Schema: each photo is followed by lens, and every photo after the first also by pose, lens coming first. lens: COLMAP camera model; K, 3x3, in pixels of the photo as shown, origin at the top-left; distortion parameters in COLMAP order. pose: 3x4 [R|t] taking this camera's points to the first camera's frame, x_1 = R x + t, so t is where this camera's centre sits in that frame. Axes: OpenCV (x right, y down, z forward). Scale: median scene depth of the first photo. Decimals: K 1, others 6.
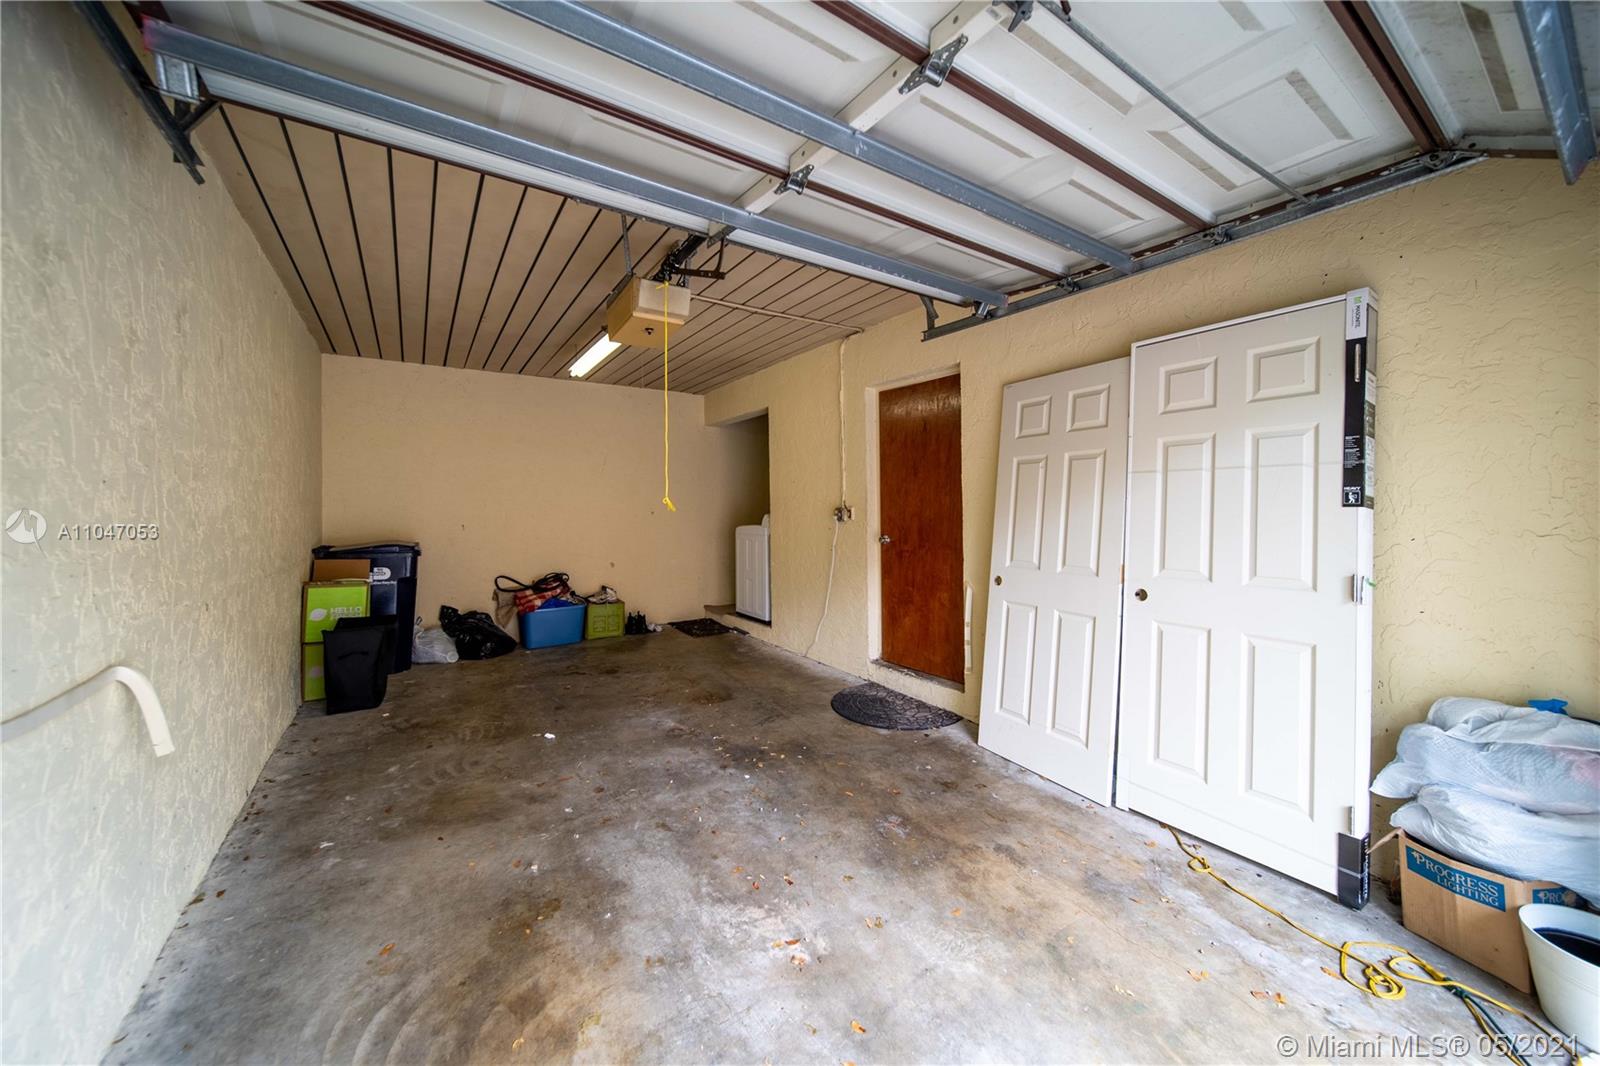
lens RADIAL K [[581.1, 0, 803.5], [0, 581.1, 523.1], [0, 0, 1]] dist [-0.002574, -0.000050]
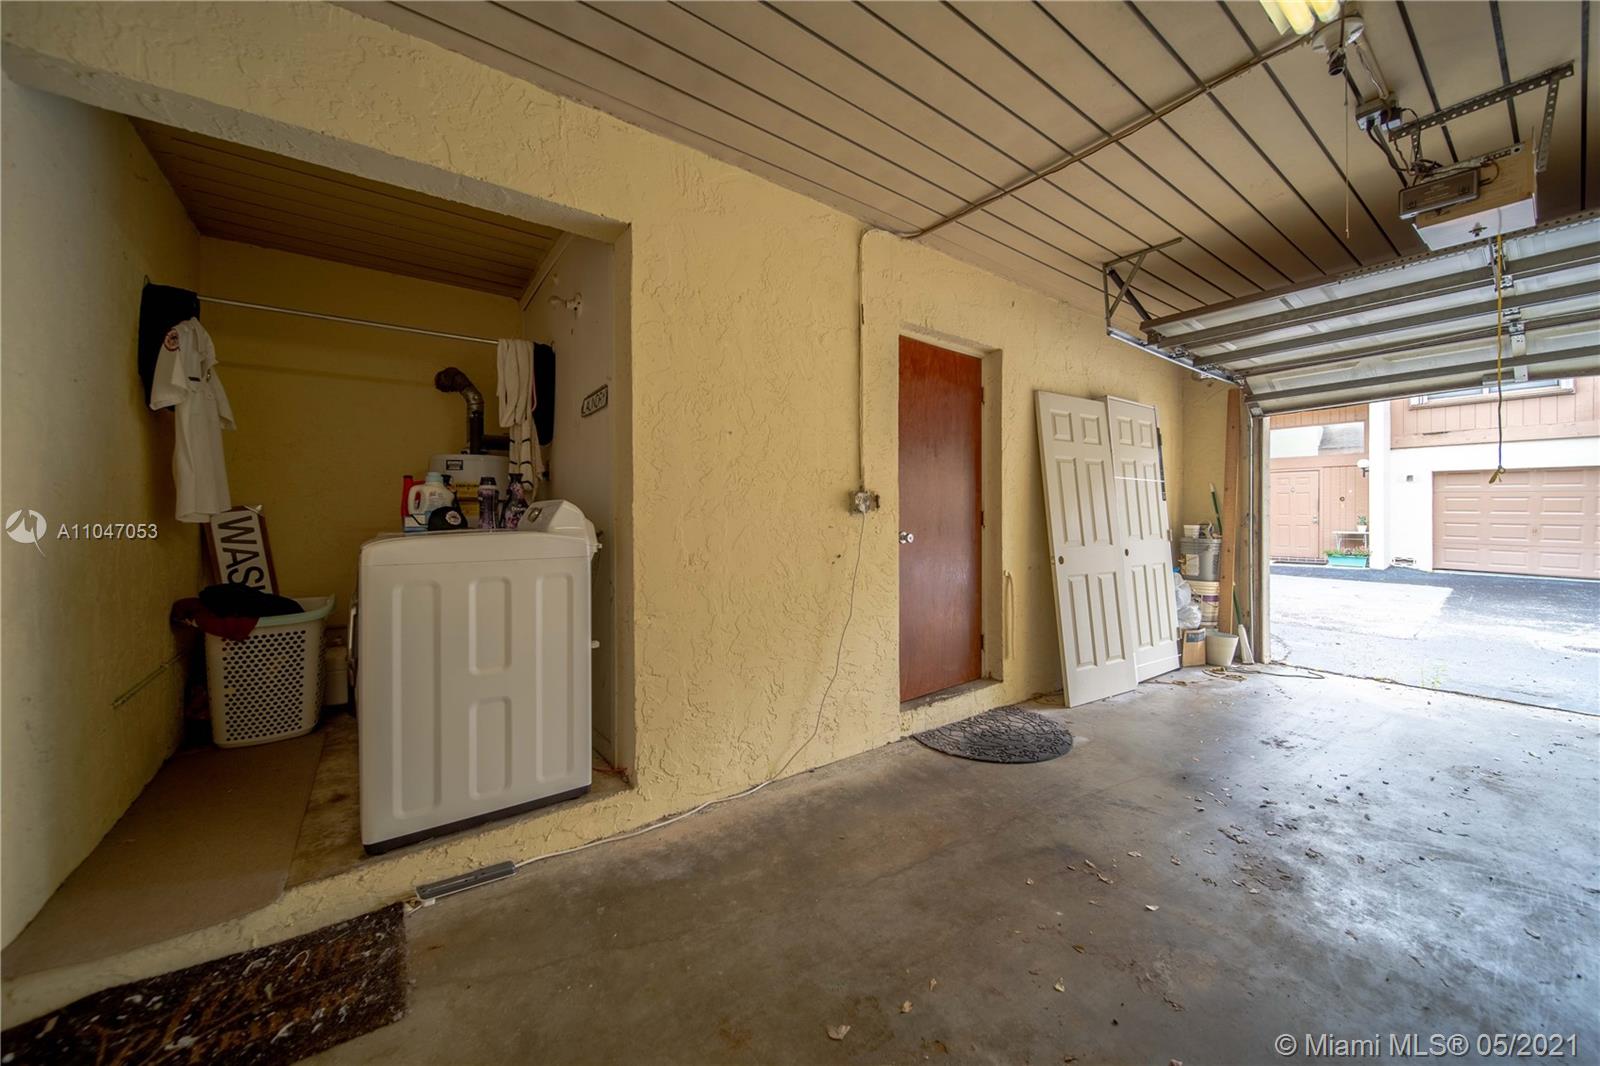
lens RADIAL K [[581.1, 0, 800.9], [0, 581.1, 525.7], [0, 0, 1]] dist [-0.002574, -0.000050]
pose [[-0.056605, -0.011944, 0.998325, -0.625021], [0.026613, 0.999555, 0.013467, 0.000138], [-0.998042, 0.027331, -0.056262, 1.244867]]
